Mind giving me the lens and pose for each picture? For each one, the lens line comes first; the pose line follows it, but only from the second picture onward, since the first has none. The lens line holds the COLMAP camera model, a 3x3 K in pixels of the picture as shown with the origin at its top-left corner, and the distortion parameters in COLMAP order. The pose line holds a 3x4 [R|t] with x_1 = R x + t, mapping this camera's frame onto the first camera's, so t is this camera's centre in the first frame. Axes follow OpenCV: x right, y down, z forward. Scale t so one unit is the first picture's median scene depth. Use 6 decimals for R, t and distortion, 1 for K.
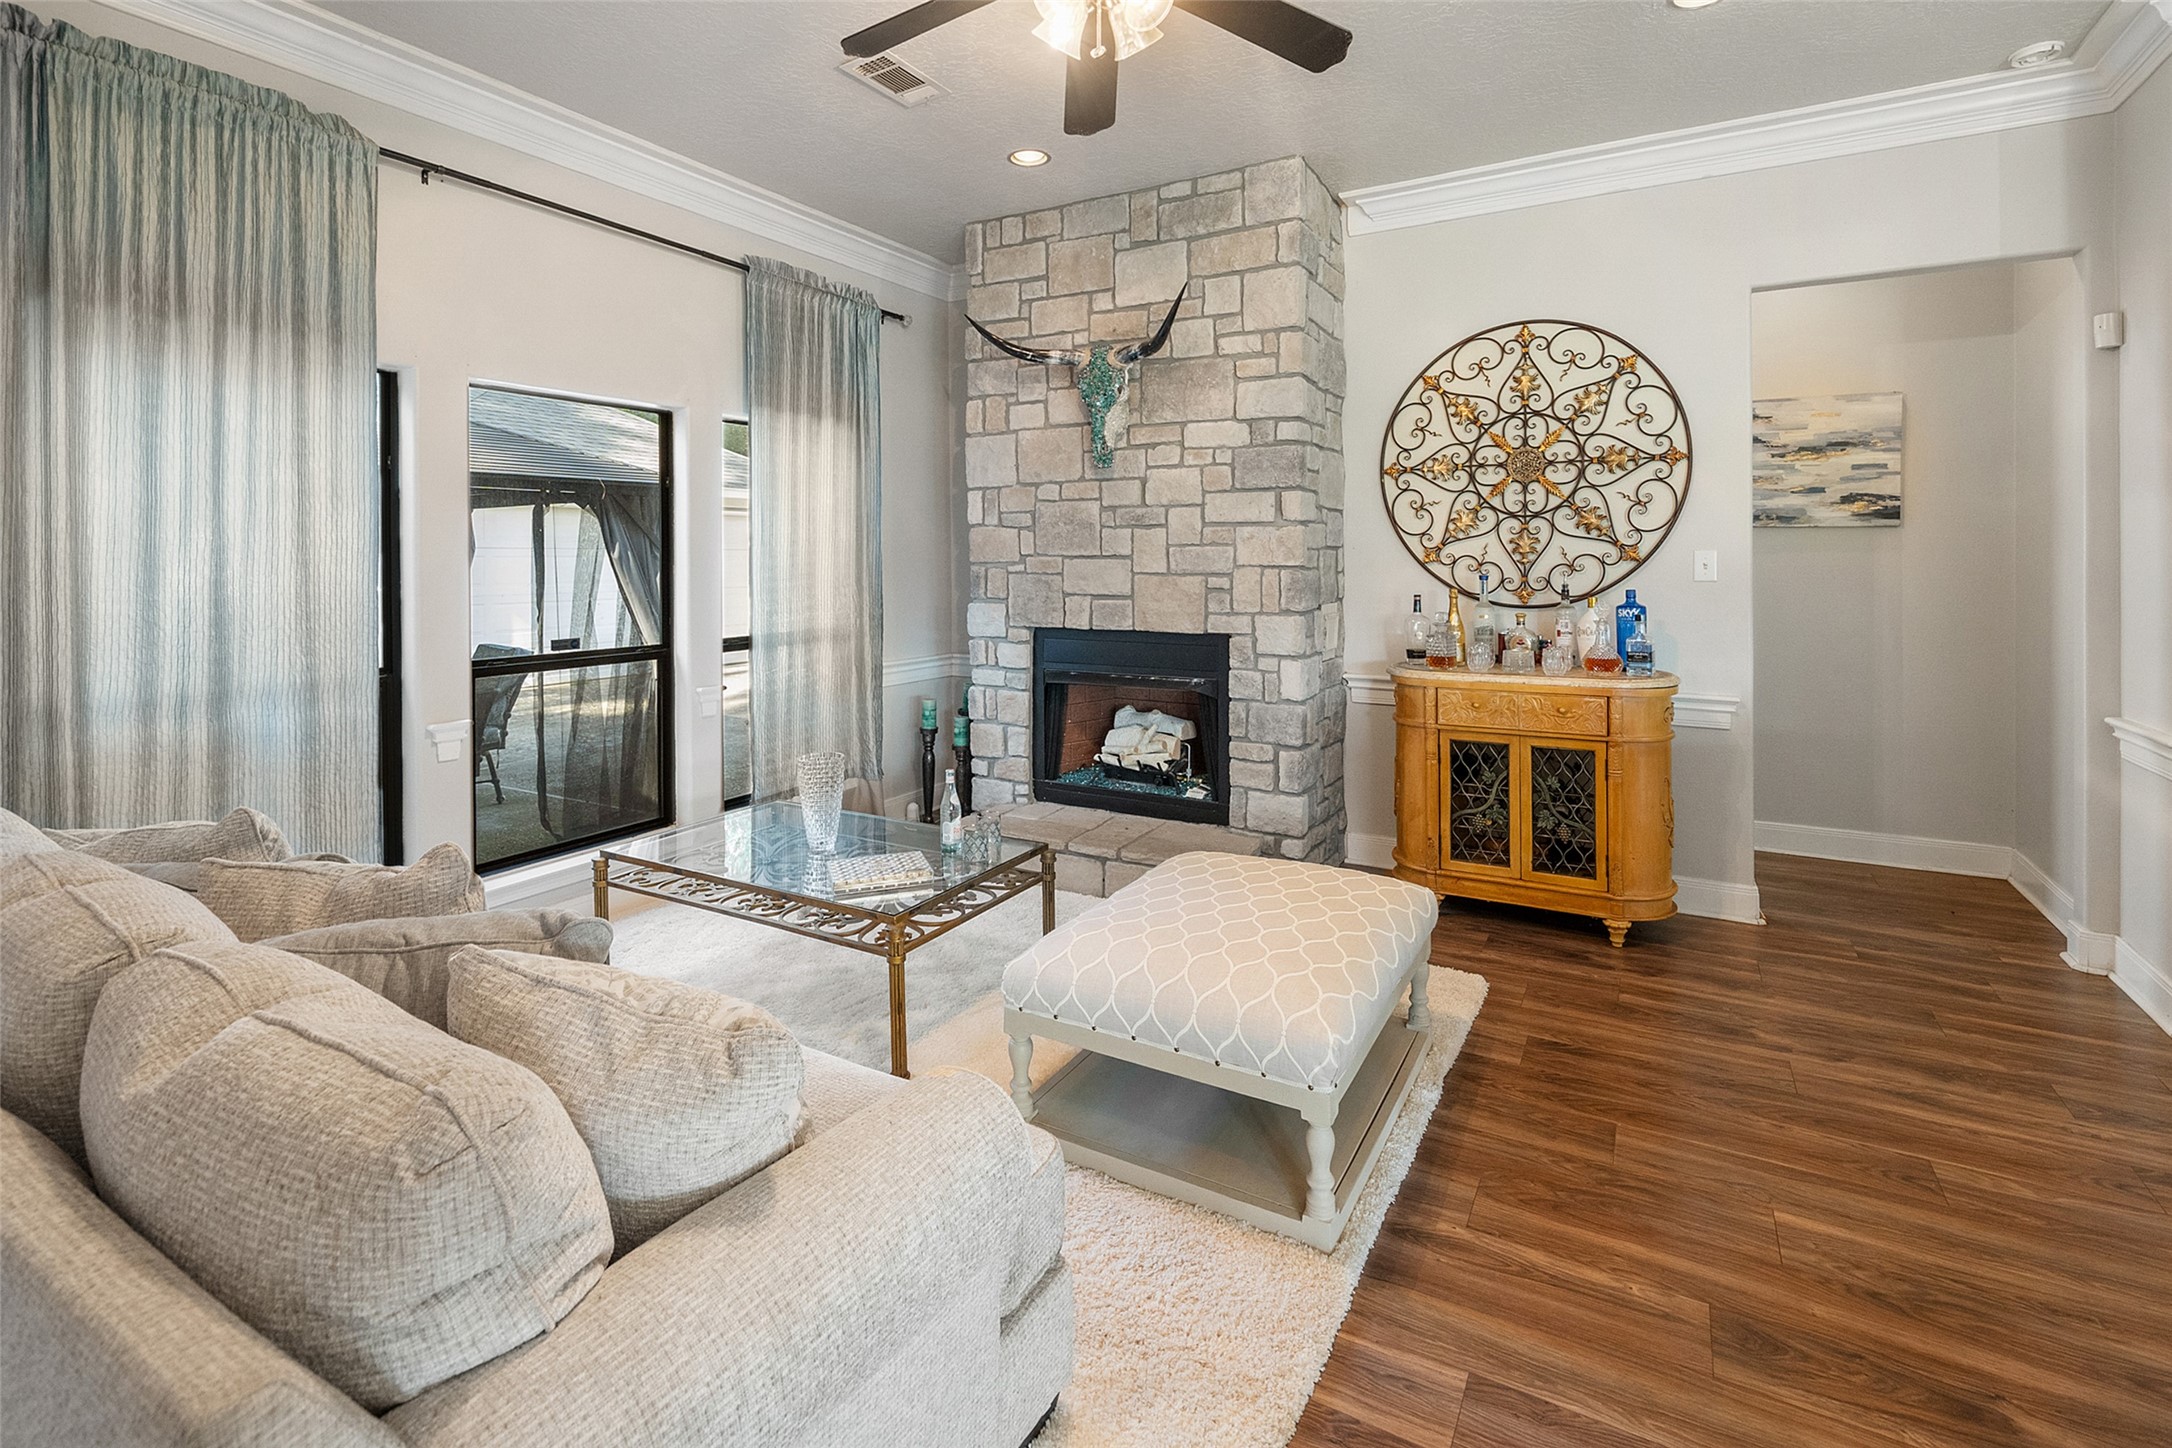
lens RADIAL K [[1030.6, 0, 1019.7], [0, 1030.6, 570.4], [0, 0, 1]] dist [-0.003324, -0.000254]
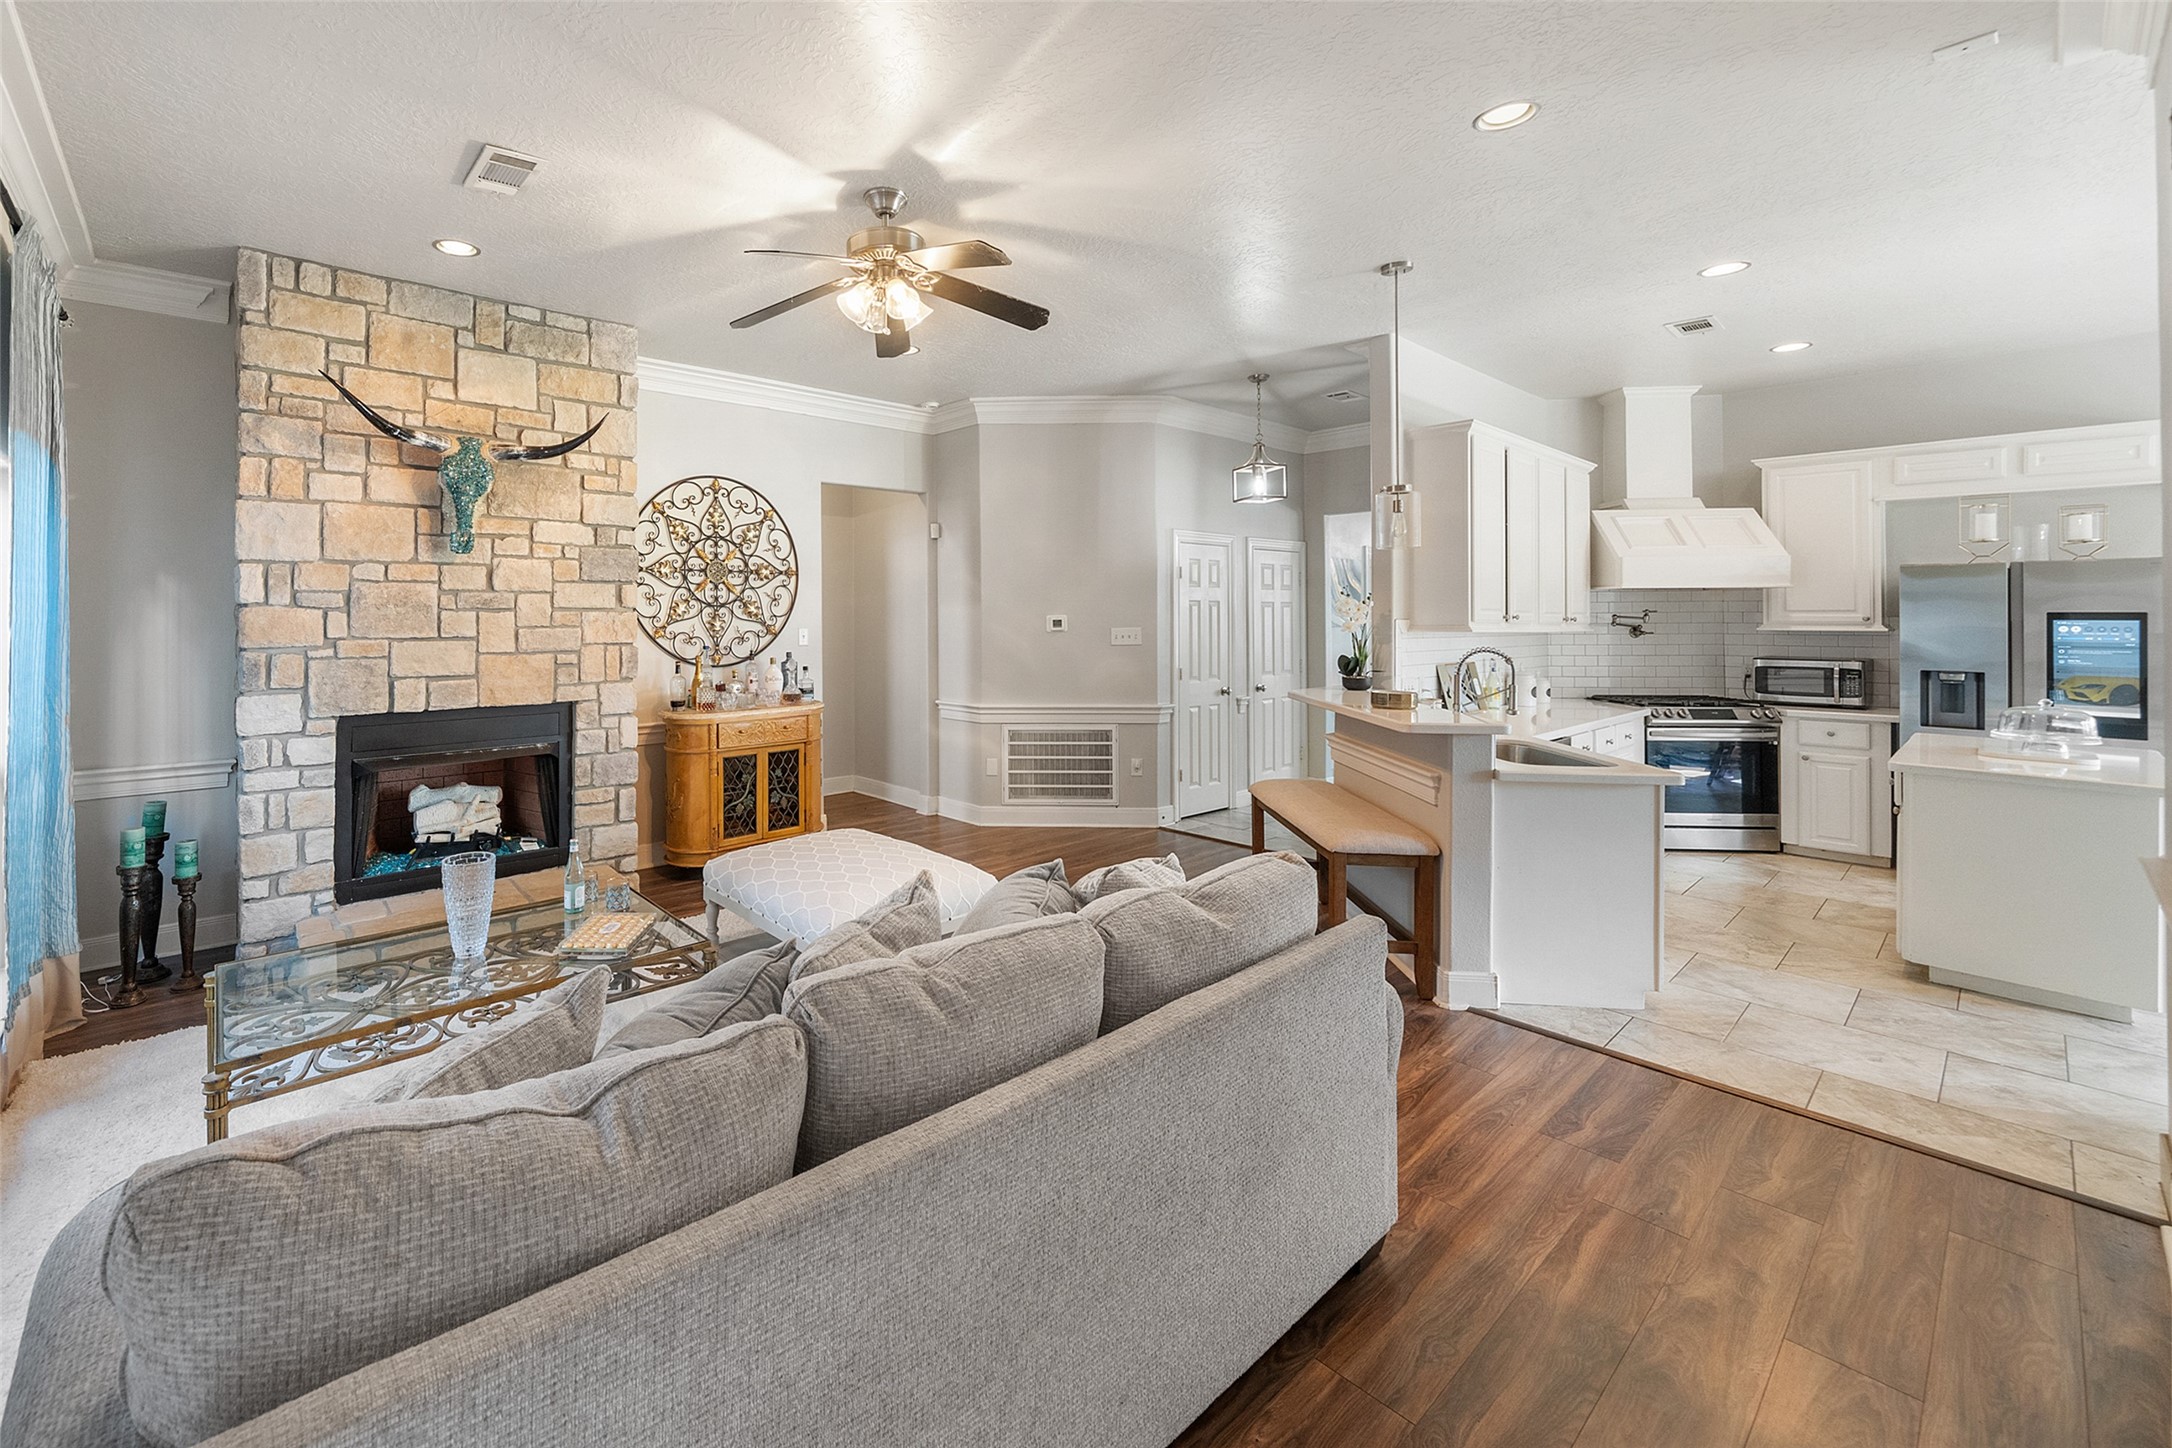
lens RADIAL K [[757.5, 0, 1101.0], [0, 757.5, 625.3], [0, 0, 1]] dist [-0.006442, 0.000477]
pose [[0.293829, -0.003114, 0.955853, -0.431477], [0.015859, 0.999873, -0.001618, -0.014553], [-0.955726, 0.015634, 0.293841, 0.151394]]
